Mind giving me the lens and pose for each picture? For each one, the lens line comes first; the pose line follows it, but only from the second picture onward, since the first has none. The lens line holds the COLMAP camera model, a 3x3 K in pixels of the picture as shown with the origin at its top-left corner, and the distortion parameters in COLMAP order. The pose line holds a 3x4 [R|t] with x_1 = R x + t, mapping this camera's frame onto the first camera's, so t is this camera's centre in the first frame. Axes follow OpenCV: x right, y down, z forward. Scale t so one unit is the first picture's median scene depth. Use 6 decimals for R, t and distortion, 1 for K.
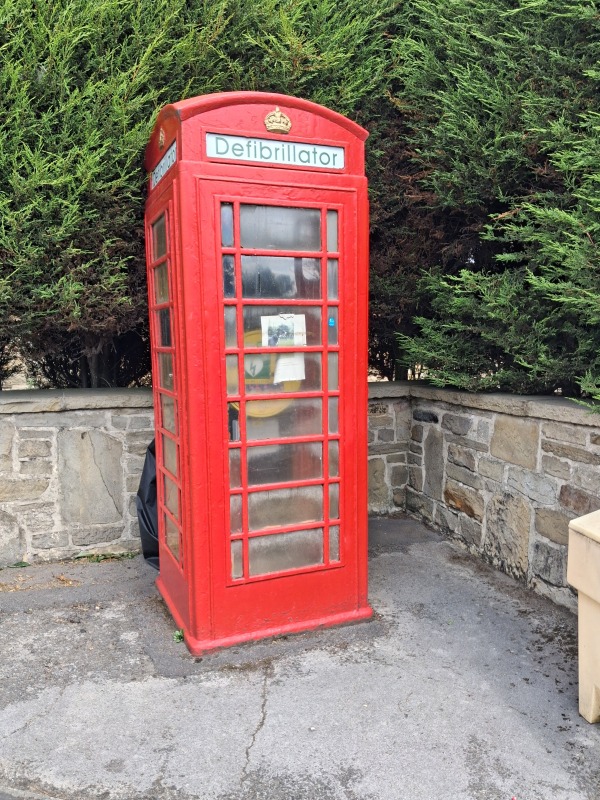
lens RADIAL K [[644.5, 0, 295.4], [0, 644.5, 414.2], [0, 0, 1]] dist [0.007532, -0.003295]
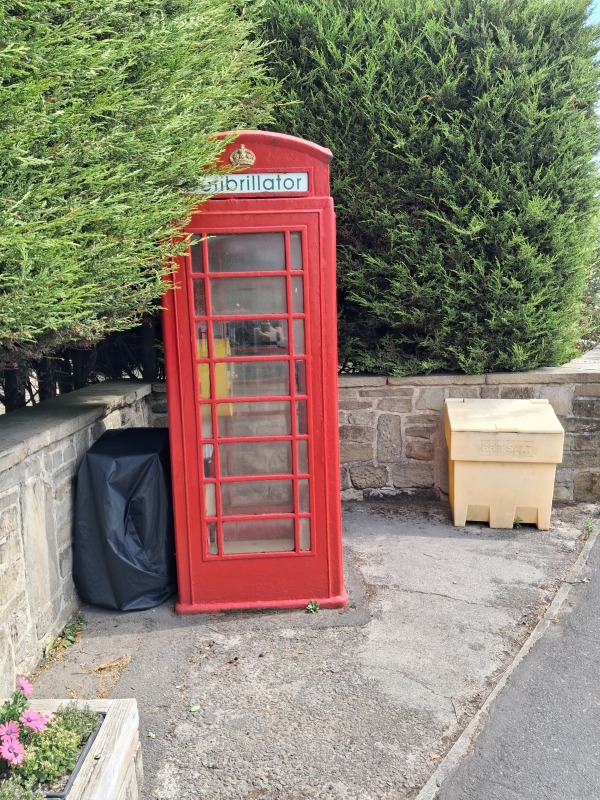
lens RADIAL K [[634.1, 0, 300.0], [0, 634.1, 400.0], [0, 0, 1]] dist [0.093741, -0.208943]
pose [[0.328553, -0.128001, 0.935772, -1.131376], [0.139319, 0.986504, 0.086025, -0.109061], [-0.934154, 0.102108, 0.341951, 0.573717]]
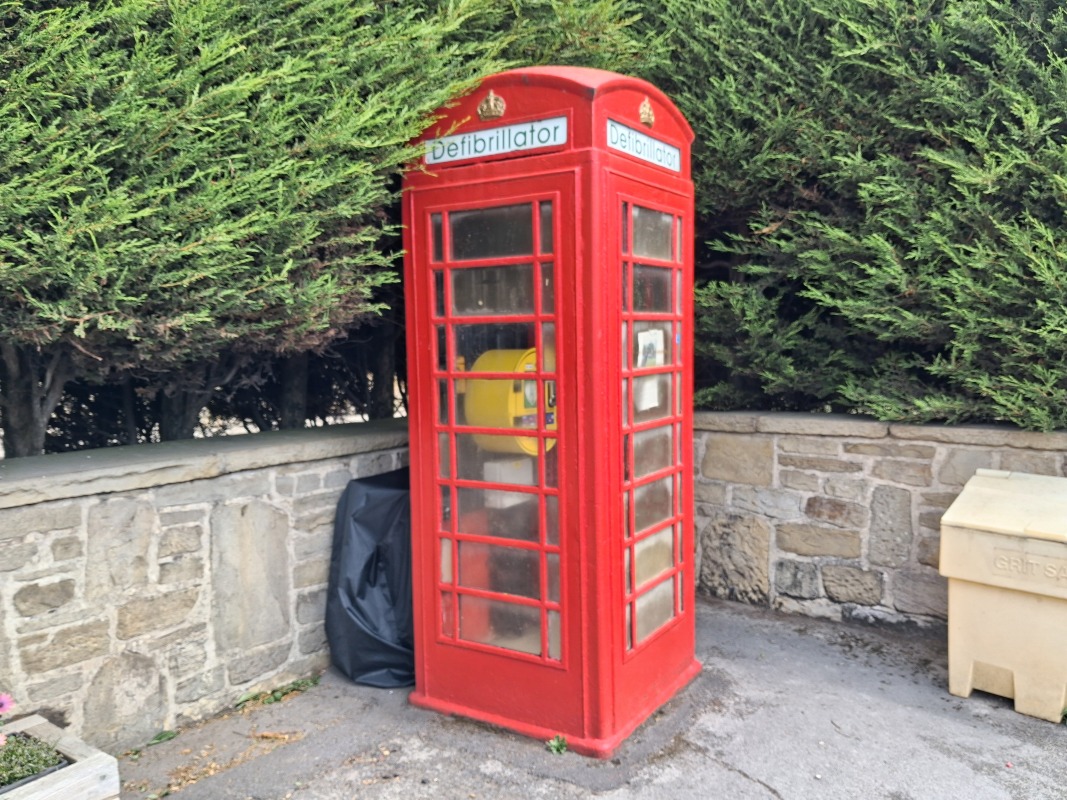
lens RADIAL K [[875.1, 0, 556.5], [0, 875.1, 397.1], [0, 0, 1]] dist [-0.002533, -0.012667]
pose [[0.804028, -0.044816, 0.592900, -0.743603], [0.078293, 0.996453, -0.030853, -0.036409], [-0.589414, 0.071227, 0.804685, 0.126121]]
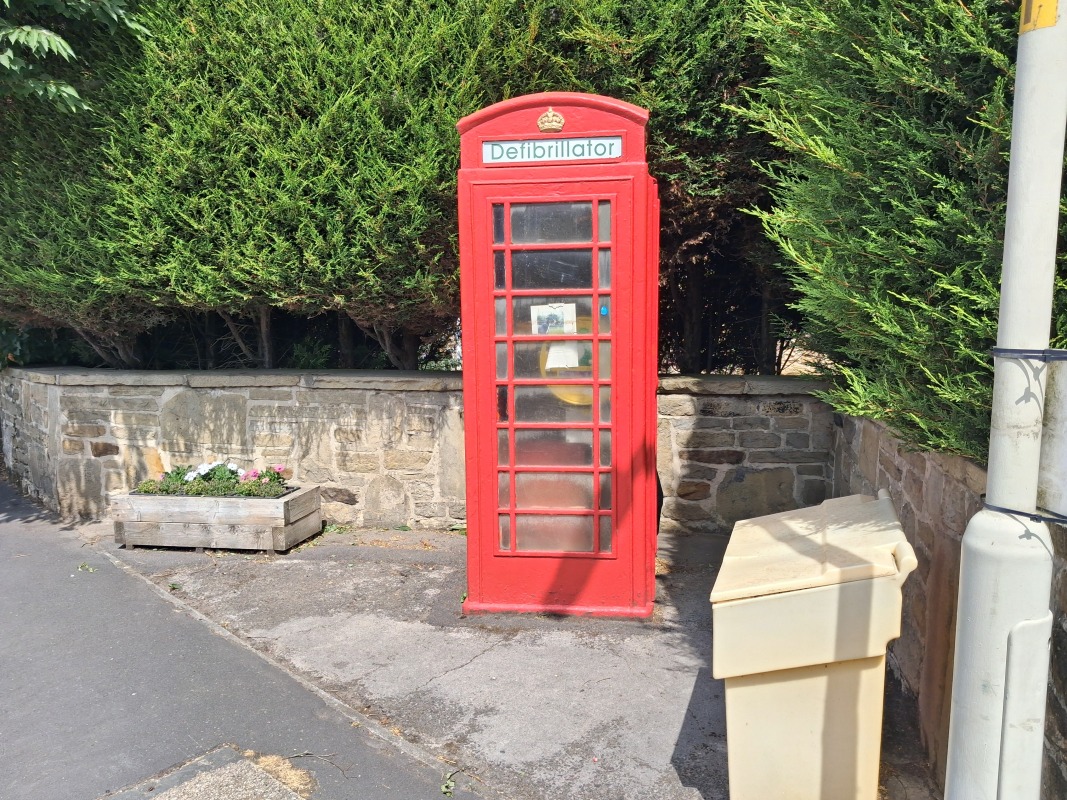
lens RADIAL K [[845.7, 0, 534.5], [0, 845.7, 413.2], [0, 0, 1]] dist [0.093741, -0.208943]
pose [[0.865188, 0.060018, -0.497842, 0.590420], [-0.060890, 0.998039, 0.014501, 0.003316], [0.497736, 0.017768, 0.867146, -0.186323]]
